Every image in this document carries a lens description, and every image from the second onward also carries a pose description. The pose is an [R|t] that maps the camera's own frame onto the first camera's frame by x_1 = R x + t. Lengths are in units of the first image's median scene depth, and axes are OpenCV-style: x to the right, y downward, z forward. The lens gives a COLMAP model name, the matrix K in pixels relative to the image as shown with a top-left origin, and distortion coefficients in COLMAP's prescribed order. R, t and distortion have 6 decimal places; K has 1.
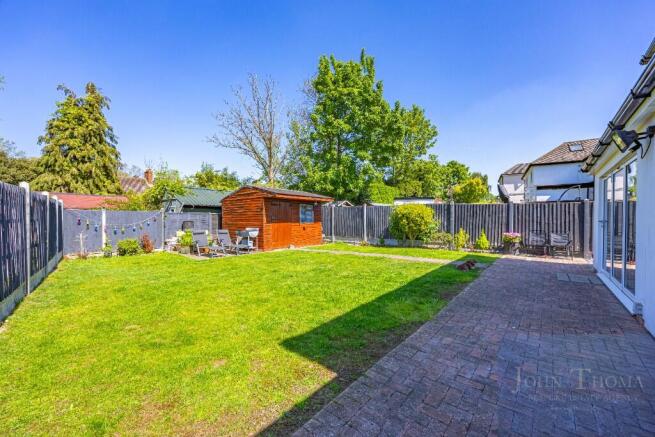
lens RADIAL K [[250.0, 0, 332.4], [0, 250.0, 220.0], [0, 0, 1]] dist [0.001360, -0.000821]
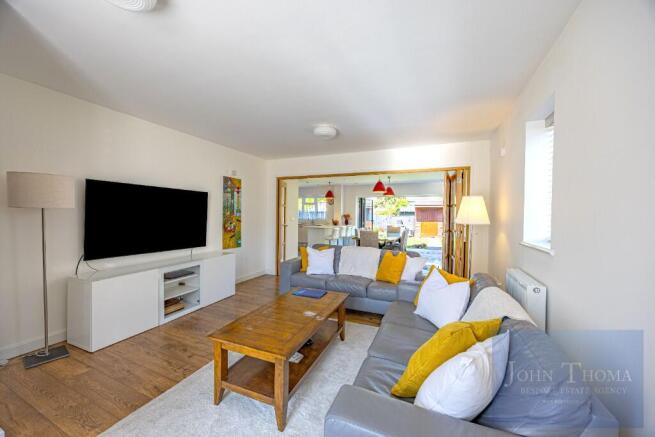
lens RADIAL K [[250.0, 0, 326.1], [0, 250.0, 219.2], [0, 0, 1]] dist [0.001360, -0.000821]
pose [[0.278742, 0.010300, -0.960311, 1.021585], [-0.022613, 0.999736, 0.004159, 0.001088], [0.960100, 0.020557, 0.278901, -0.081261]]
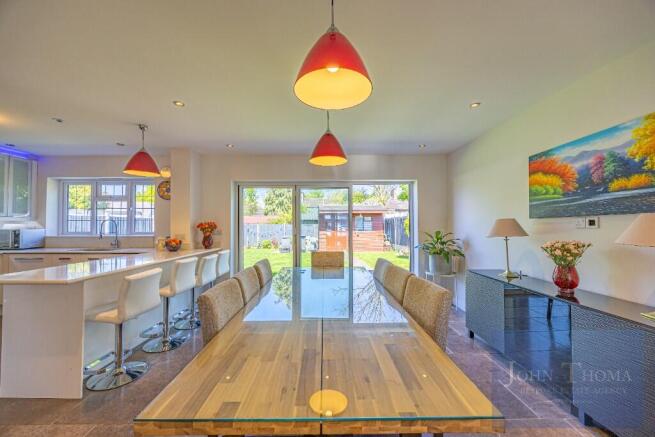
lens RADIAL K [[250.0, 0, 328.4], [0, 250.0, 219.1], [0, 0, 1]] dist [0.001360, -0.000821]
pose [[0.666018, -0.030507, -0.745311, 0.647054], [0.003047, 0.999266, -0.038180, -0.003749], [0.745929, 0.023157, 0.665622, 0.093089]]
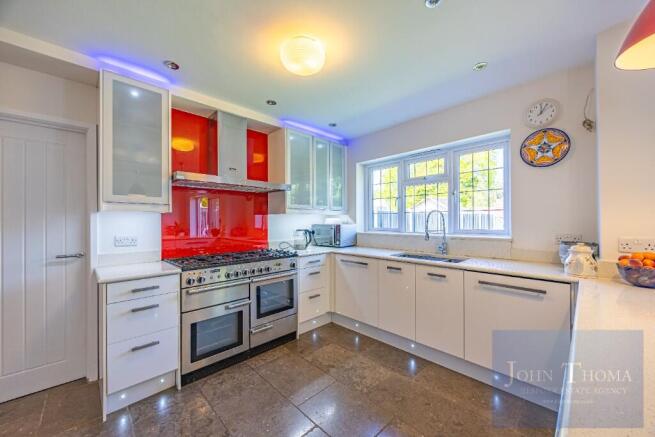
lens RADIAL K [[250.0, 0, 327.5], [0, 250.0, 220.4], [0, 0, 1]] dist [0.001360, -0.000821]
pose [[-0.081891, -0.010625, -0.996585, 0.439197], [-0.003589, 0.999940, -0.010366, -0.005322], [0.996635, 0.002728, -0.081924, 0.026543]]
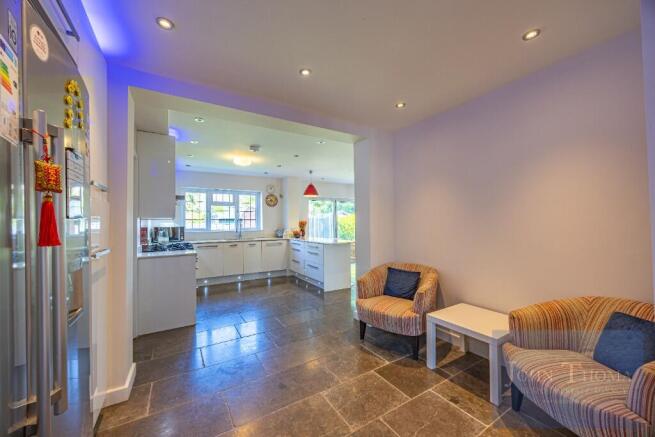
lens RADIAL K [[250.0, 0, 327.5], [0, 250.0, 222.2], [0, 0, 1]] dist [0.001360, -0.000821]
pose [[0.953185, -0.017350, -0.301889, 0.525874], [0.014175, 0.999819, -0.012705, -0.002321], [0.302054, 0.007831, 0.953259, -0.292594]]
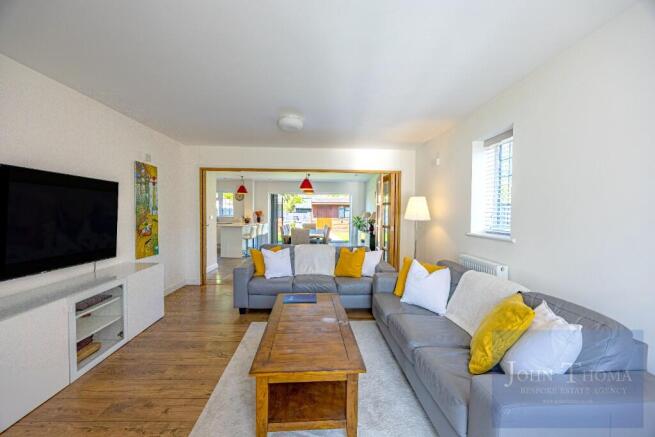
lens RADIAL K [[250.0, 0, 326.5], [0, 250.0, 217.4], [0, 0, 1]] dist [0.001360, -0.000821]
pose [[0.670229, 0.011701, -0.742062, 0.975578], [-0.012832, 0.999909, 0.004176, 0.000595], [0.742043, 0.006723, 0.670318, -0.146434]]
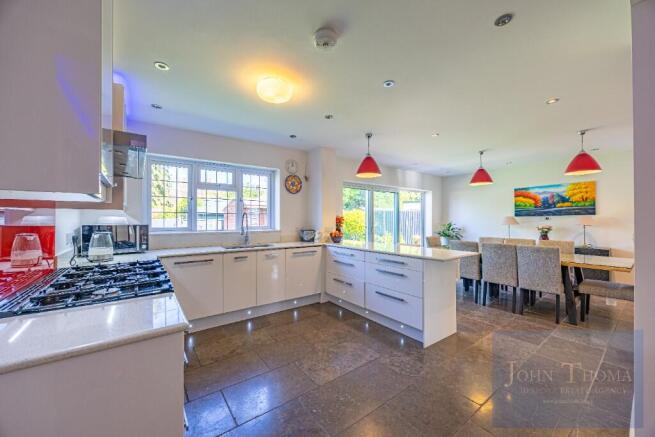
lens RADIAL K [[250.0, 0, 328.3], [0, 250.0, 219.1], [0, 0, 1]] dist [0.001360, -0.000821]
pose [[0.977602, -0.012023, -0.210120, 0.379462], [0.009539, 0.999872, -0.012831, -0.004150], [0.210247, 0.010539, 0.977591, -0.154612]]
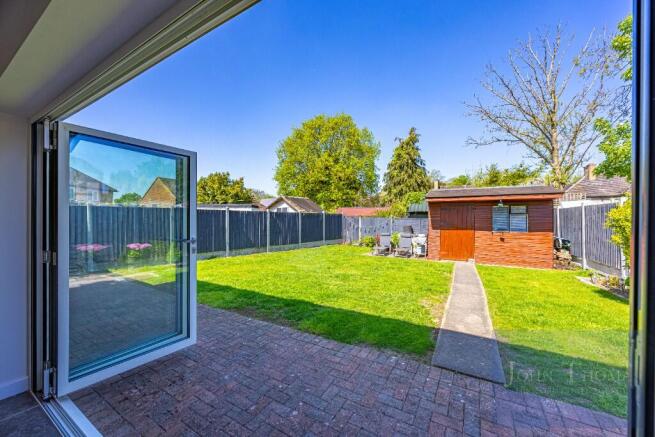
lens RADIAL K [[250.0, 0, 327.4], [0, 250.0, 218.9], [0, 0, 1]] dist [0.001360, -0.000821]
pose [[0.174080, -0.003615, -0.984725, 0.474898], [-0.013381, 0.999892, -0.006036, -0.013292], [0.984641, 0.014227, 0.174013, 0.379158]]
